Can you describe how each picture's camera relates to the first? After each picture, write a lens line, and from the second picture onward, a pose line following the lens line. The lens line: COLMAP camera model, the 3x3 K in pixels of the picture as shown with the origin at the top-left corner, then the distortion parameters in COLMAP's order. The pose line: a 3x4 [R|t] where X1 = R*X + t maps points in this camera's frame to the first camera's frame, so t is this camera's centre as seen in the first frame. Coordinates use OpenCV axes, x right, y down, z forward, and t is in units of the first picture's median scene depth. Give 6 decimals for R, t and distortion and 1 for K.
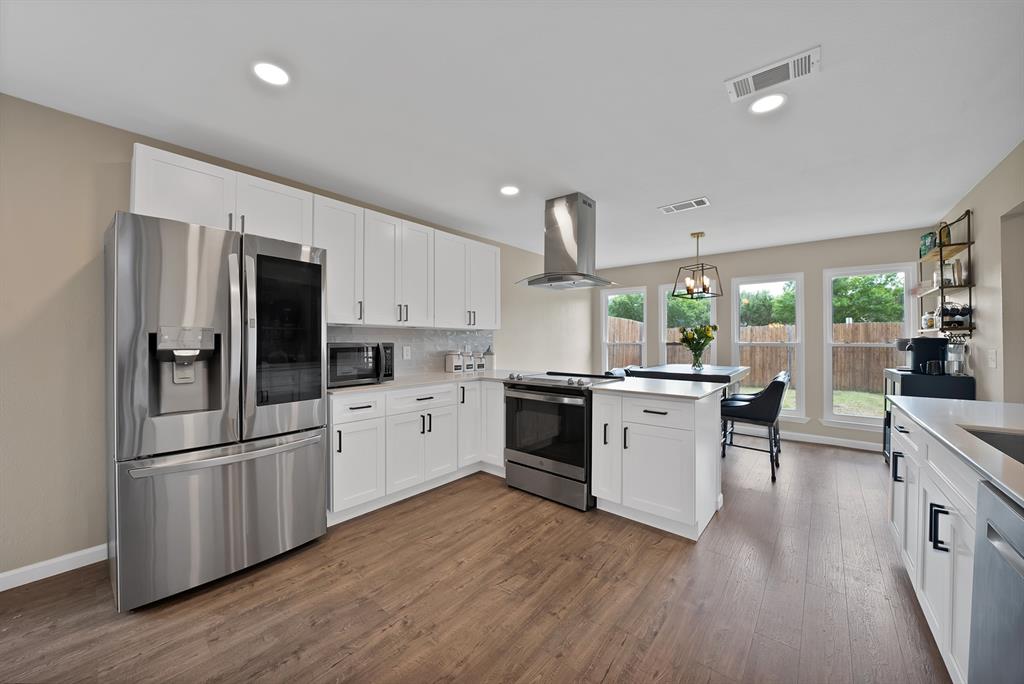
lens RADIAL K [[368.5, 0, 505.1], [0, 368.5, 338.9], [0, 0, 1]] dist [-0.024583, 0.001468]
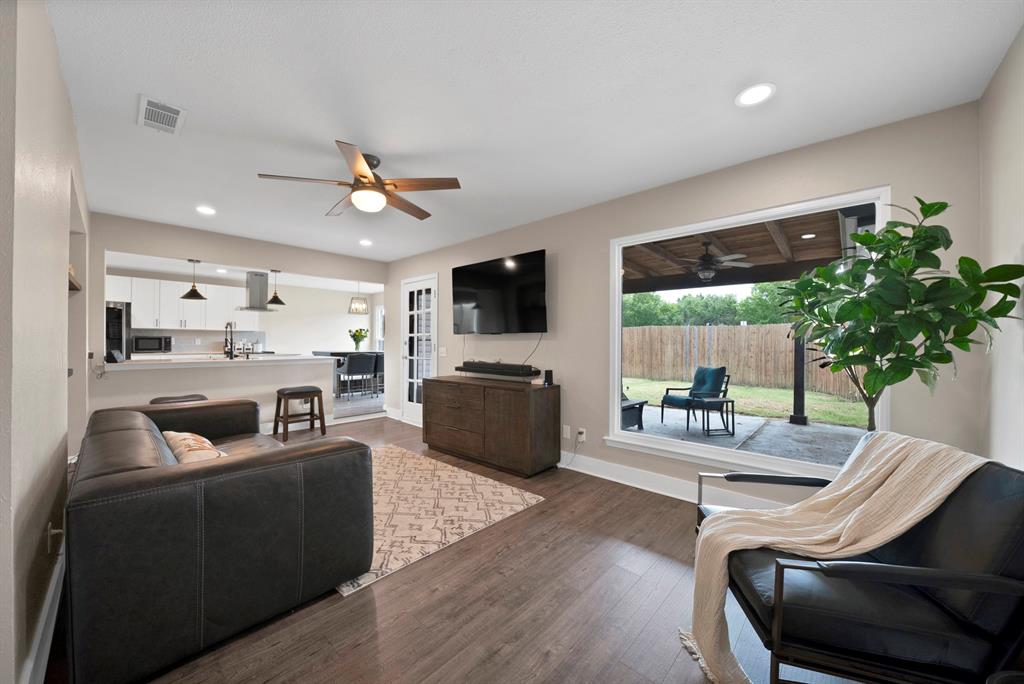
lens RADIAL K [[368.5, 0, 515.0], [0, 368.5, 338.6], [0, 0, 1]] dist [-0.024583, 0.001468]
pose [[0.999612, 0.002684, -0.027714, 2.060214], [-0.002784, 0.999990, -0.003560, 0.029013], [0.027704, 0.003635, 0.999610, -1.326723]]
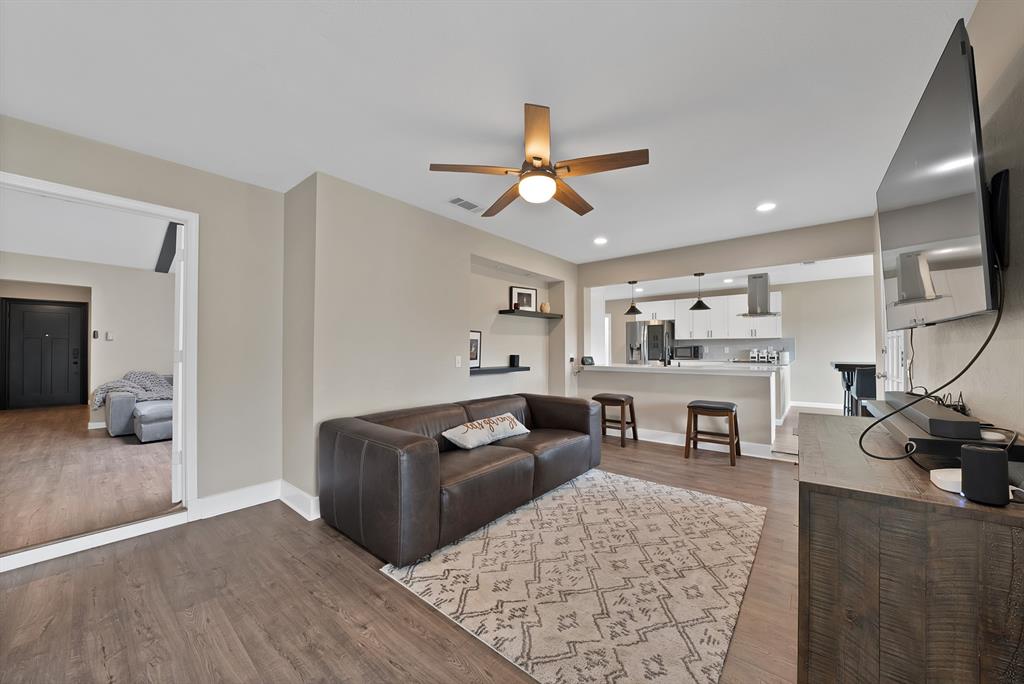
lens RADIAL K [[368.5, 0, 510.4], [0, 368.5, 340.0], [0, 0, 1]] dist [-0.024583, 0.001468]
pose [[0.017936, -0.029571, -0.999402, 2.481390], [0.008576, 0.999530, -0.029421, 0.039364], [0.999802, -0.008043, 0.018181, -0.475127]]
